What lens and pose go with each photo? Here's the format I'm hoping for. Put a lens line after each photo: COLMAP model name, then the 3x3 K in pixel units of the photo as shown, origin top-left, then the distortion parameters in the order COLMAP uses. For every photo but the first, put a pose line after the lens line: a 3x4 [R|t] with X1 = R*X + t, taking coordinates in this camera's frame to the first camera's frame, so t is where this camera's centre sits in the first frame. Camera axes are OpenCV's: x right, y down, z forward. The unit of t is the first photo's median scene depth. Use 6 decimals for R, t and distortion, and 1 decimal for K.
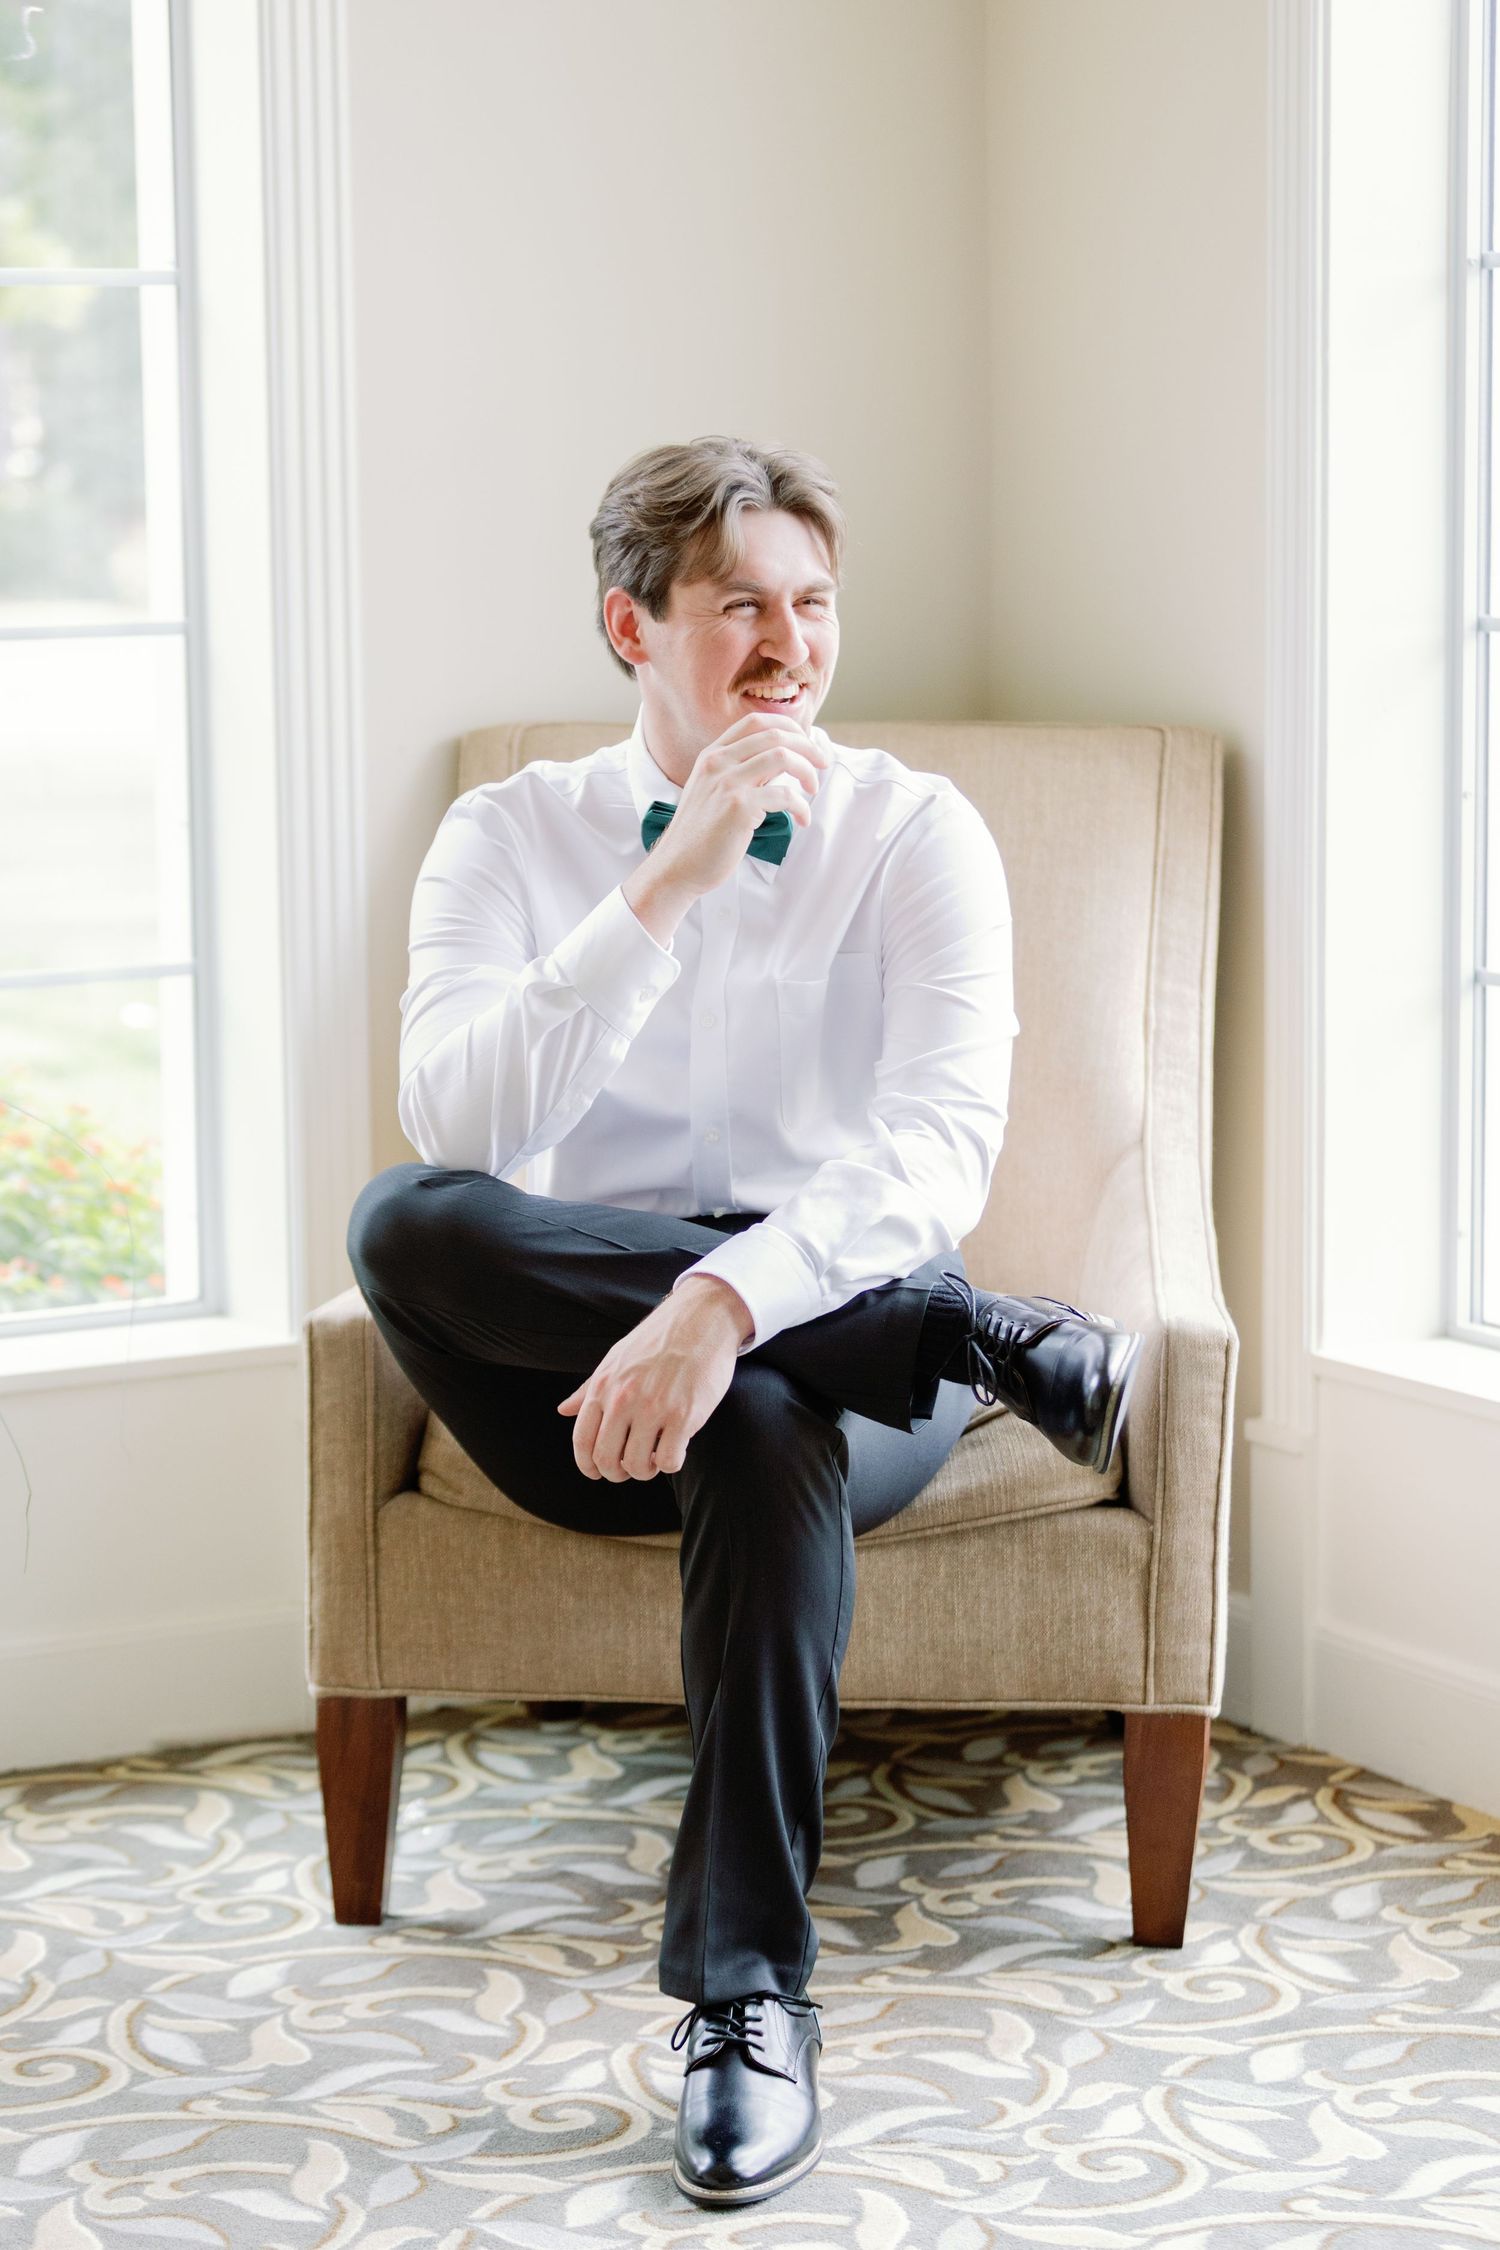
lens RADIAL K [[5039.4, 0, 789.2], [0, 5039.4, 1128.5], [0, 0, 1]] dist [0.015798, 0.784590]
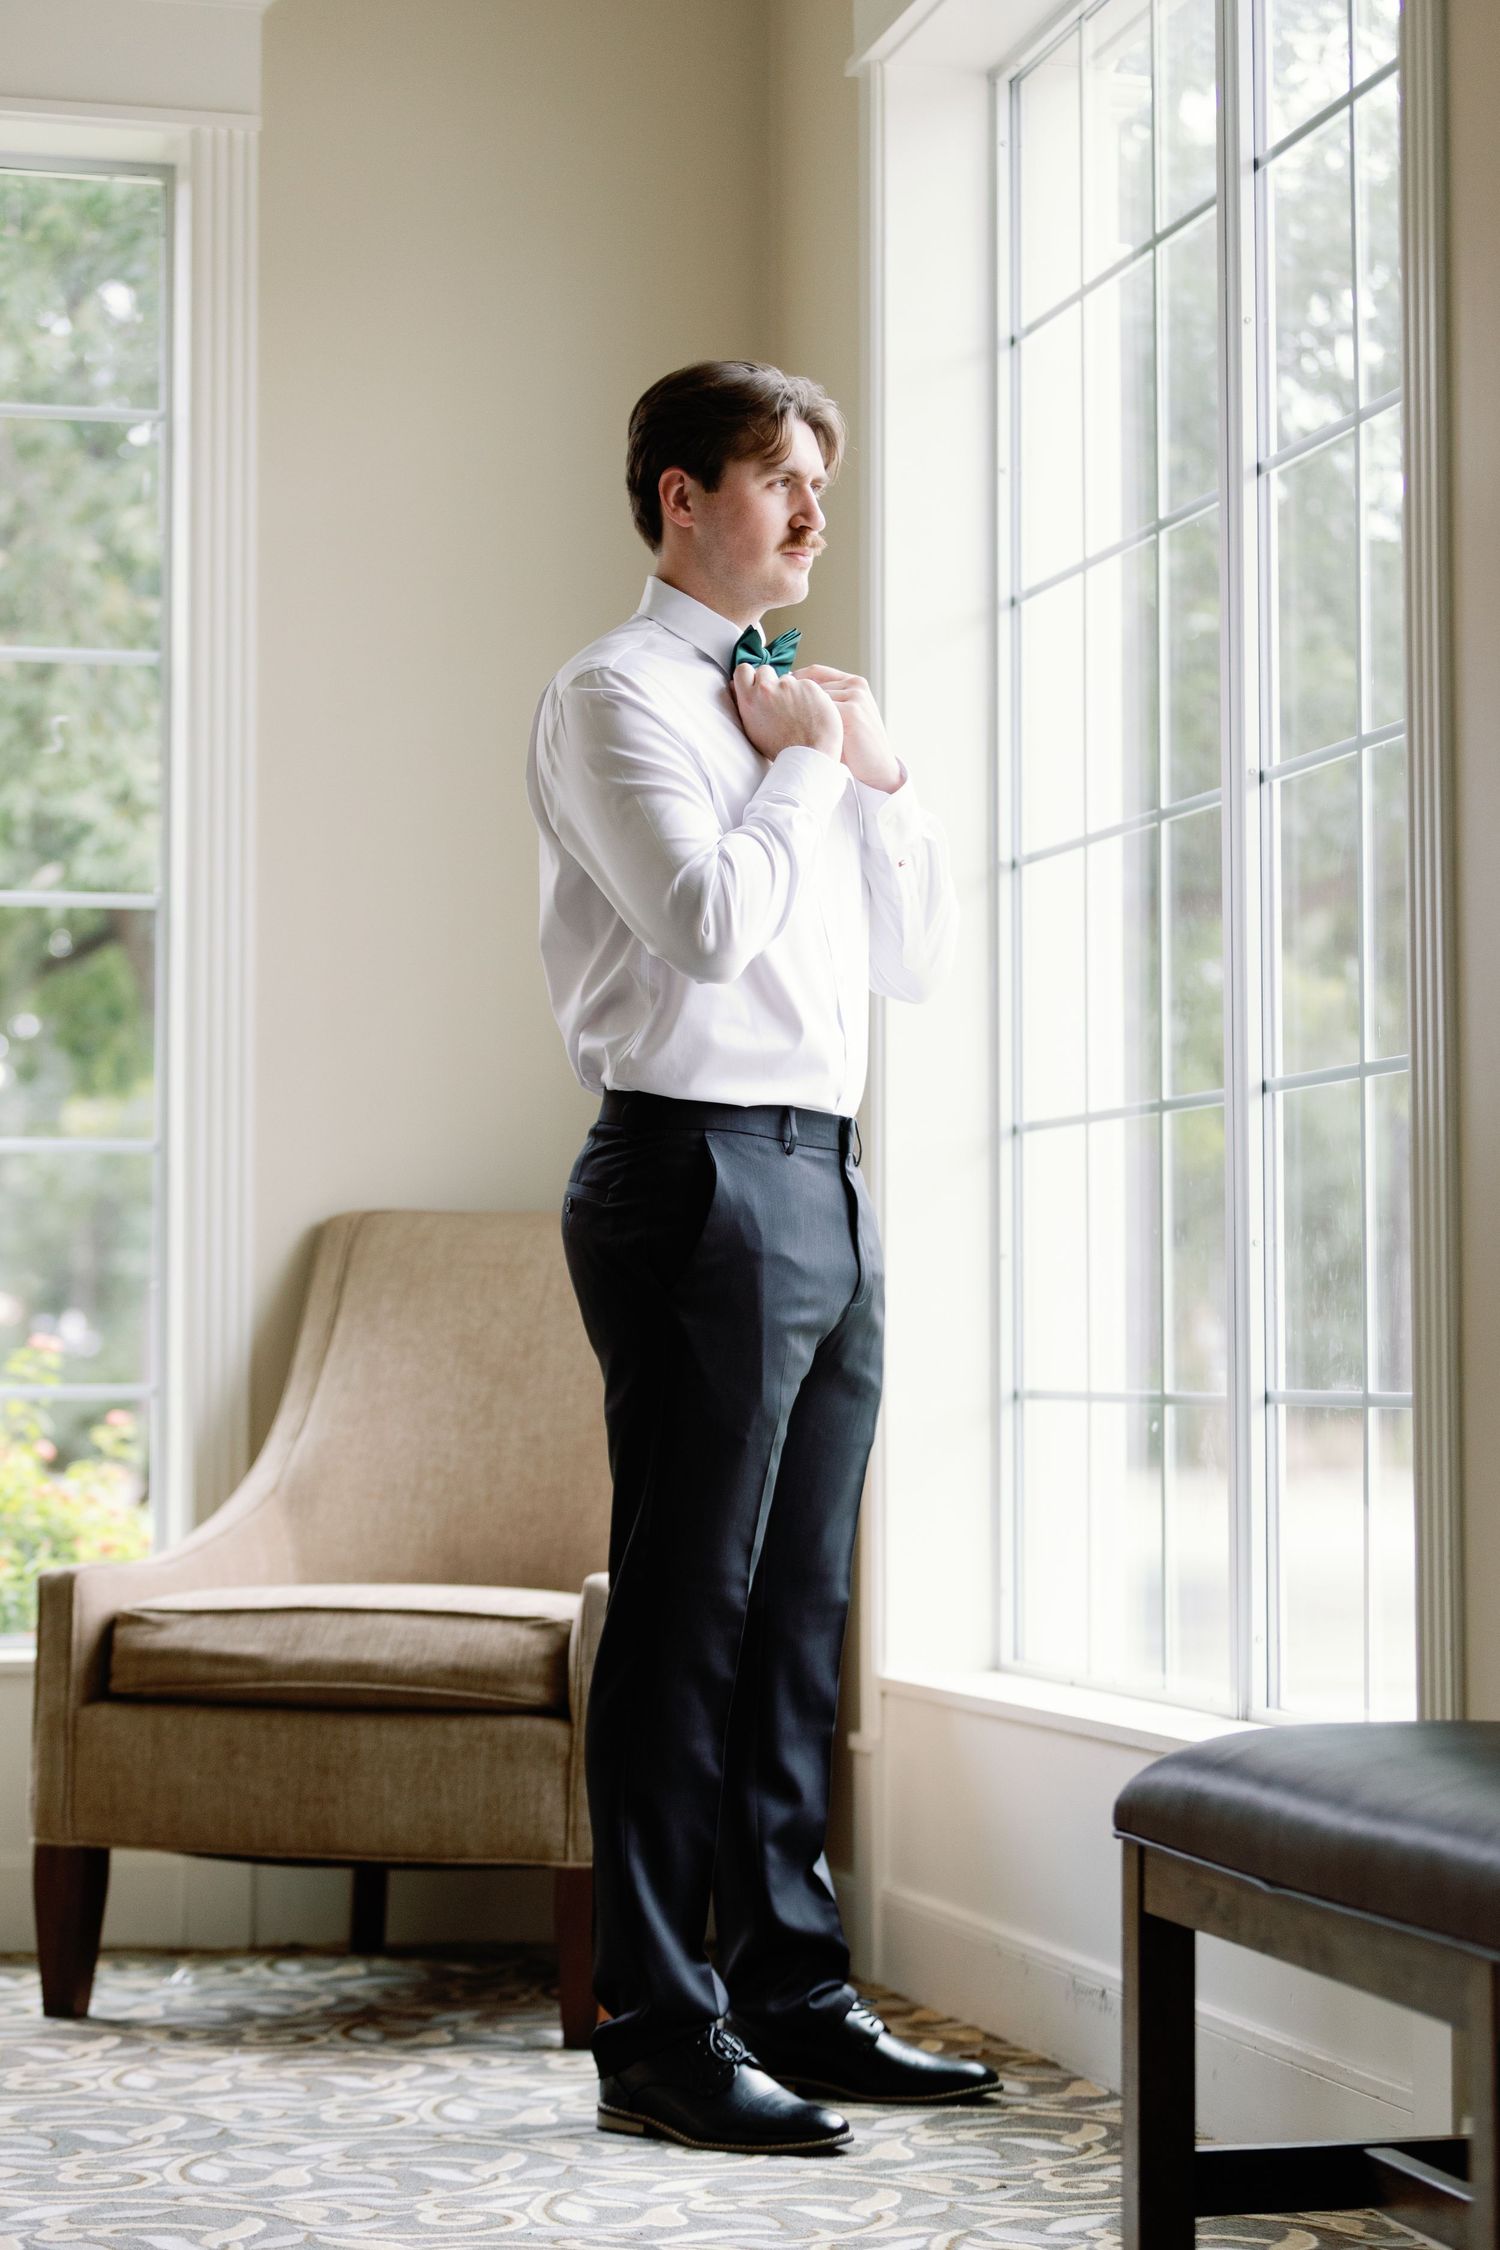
lens RADIAL K [[4828.8, 0, 750.0], [0, 4828.8, 1125.0], [0, 0, 1]] dist [0.011589, 0.520154]
pose [[0.958359, -0.007240, -0.285474, 0.493348], [-0.047441, 0.981751, -0.184160, 0.156857], [0.281598, 0.190034, 0.940526, -0.256043]]
